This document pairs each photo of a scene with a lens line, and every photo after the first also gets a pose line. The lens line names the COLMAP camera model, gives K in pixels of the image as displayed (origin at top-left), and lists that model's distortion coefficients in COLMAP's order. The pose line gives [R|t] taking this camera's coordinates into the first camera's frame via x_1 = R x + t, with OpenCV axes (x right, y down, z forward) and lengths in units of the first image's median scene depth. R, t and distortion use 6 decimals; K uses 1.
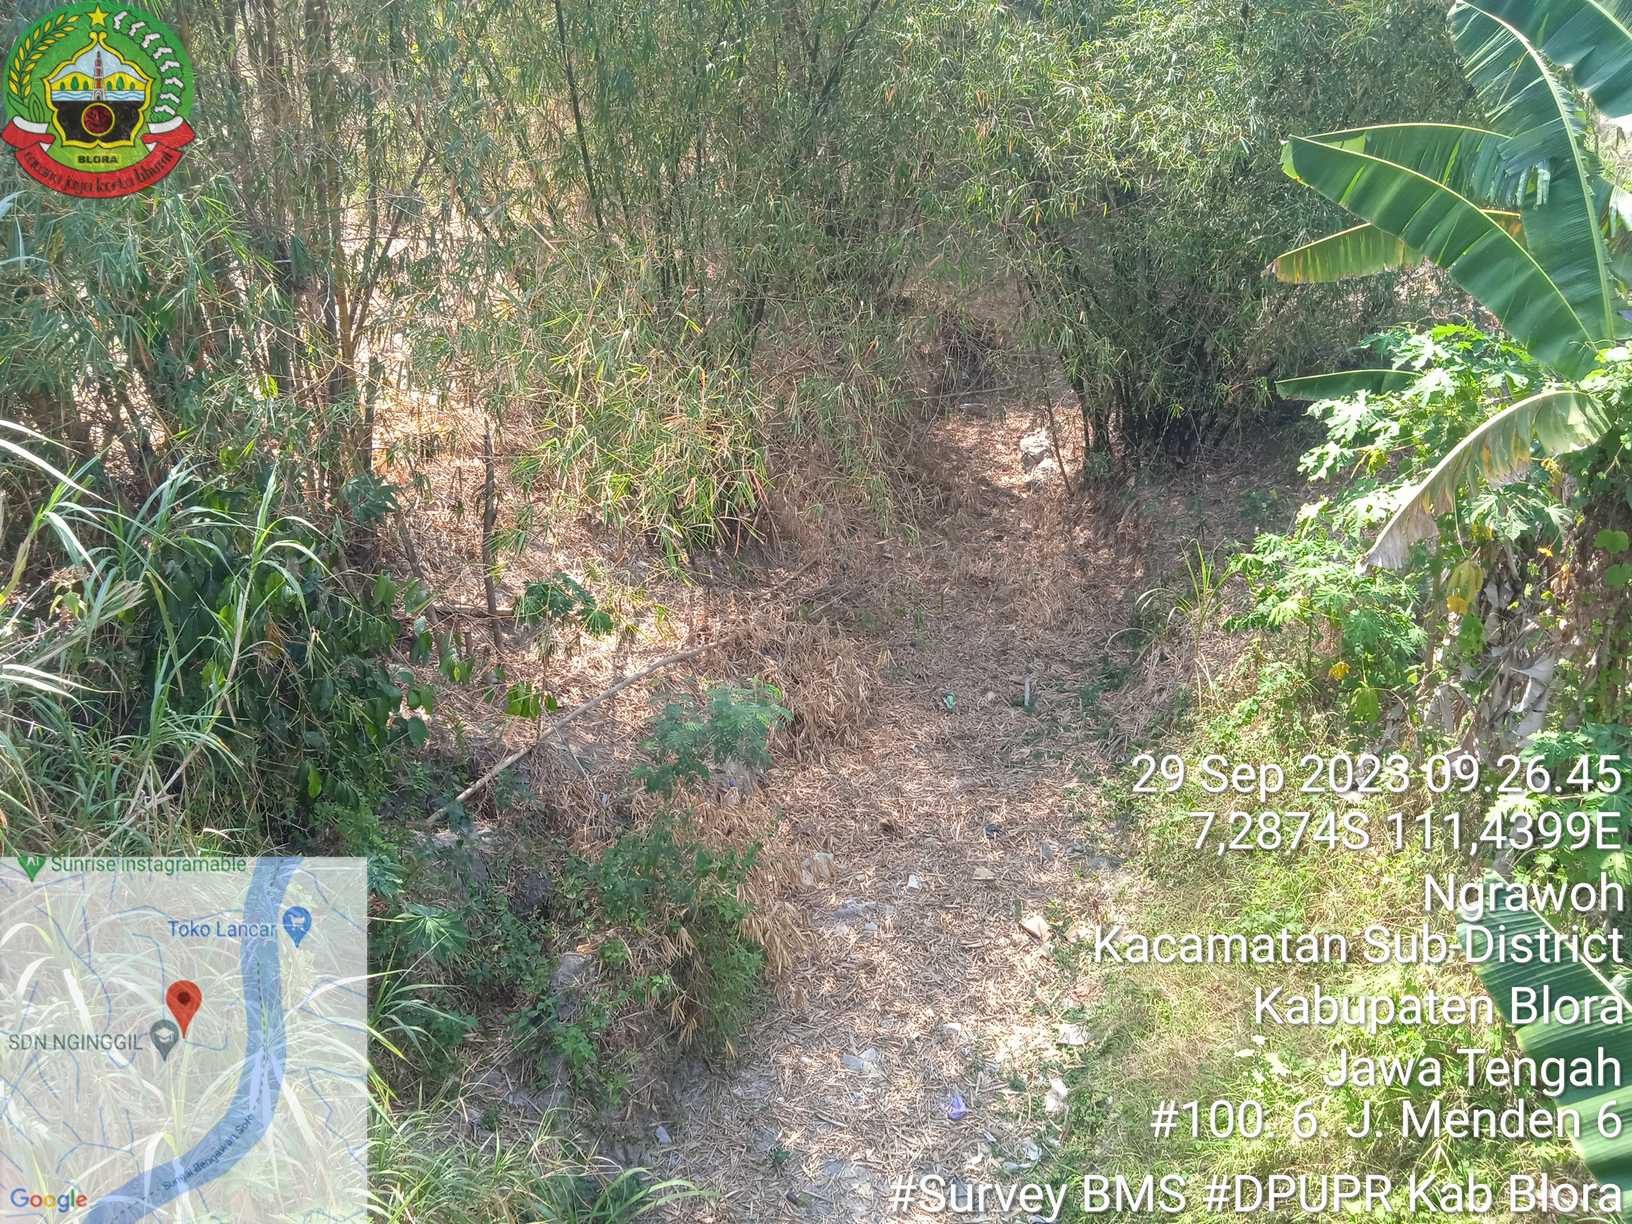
lens RADIAL K [[1350.2, 0, 811.4], [0, 1350.2, 623.8], [0, 0, 1]] dist [0.055684, -0.048515]
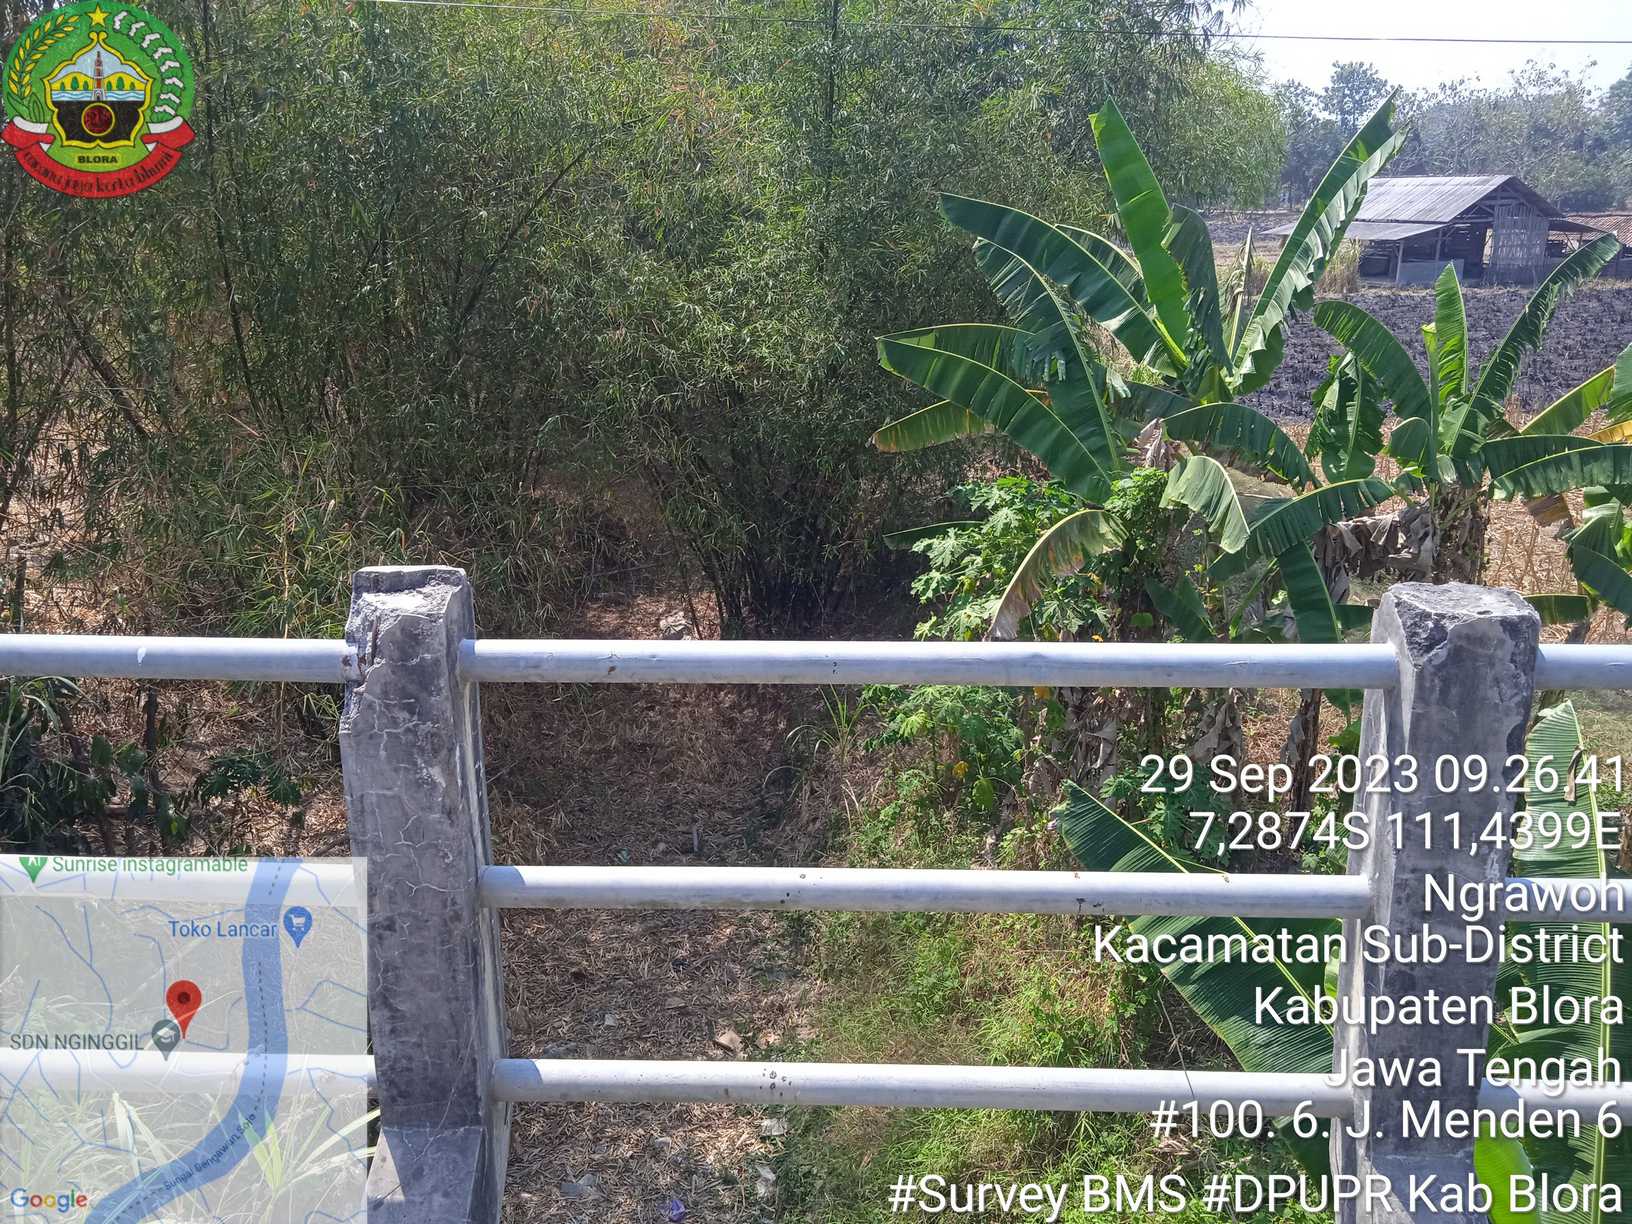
lens RADIAL K [[1350.2, 0, 811.4], [0, 1350.2, 623.8], [0, 0, 1]] dist [0.055684, -0.048515]
pose [[0.959133, -0.059892, 0.276545, -0.054616], [0.102774, 0.984333, -0.143268, 0.063910], [-0.263632, 0.165834, 0.950262, -0.106429]]
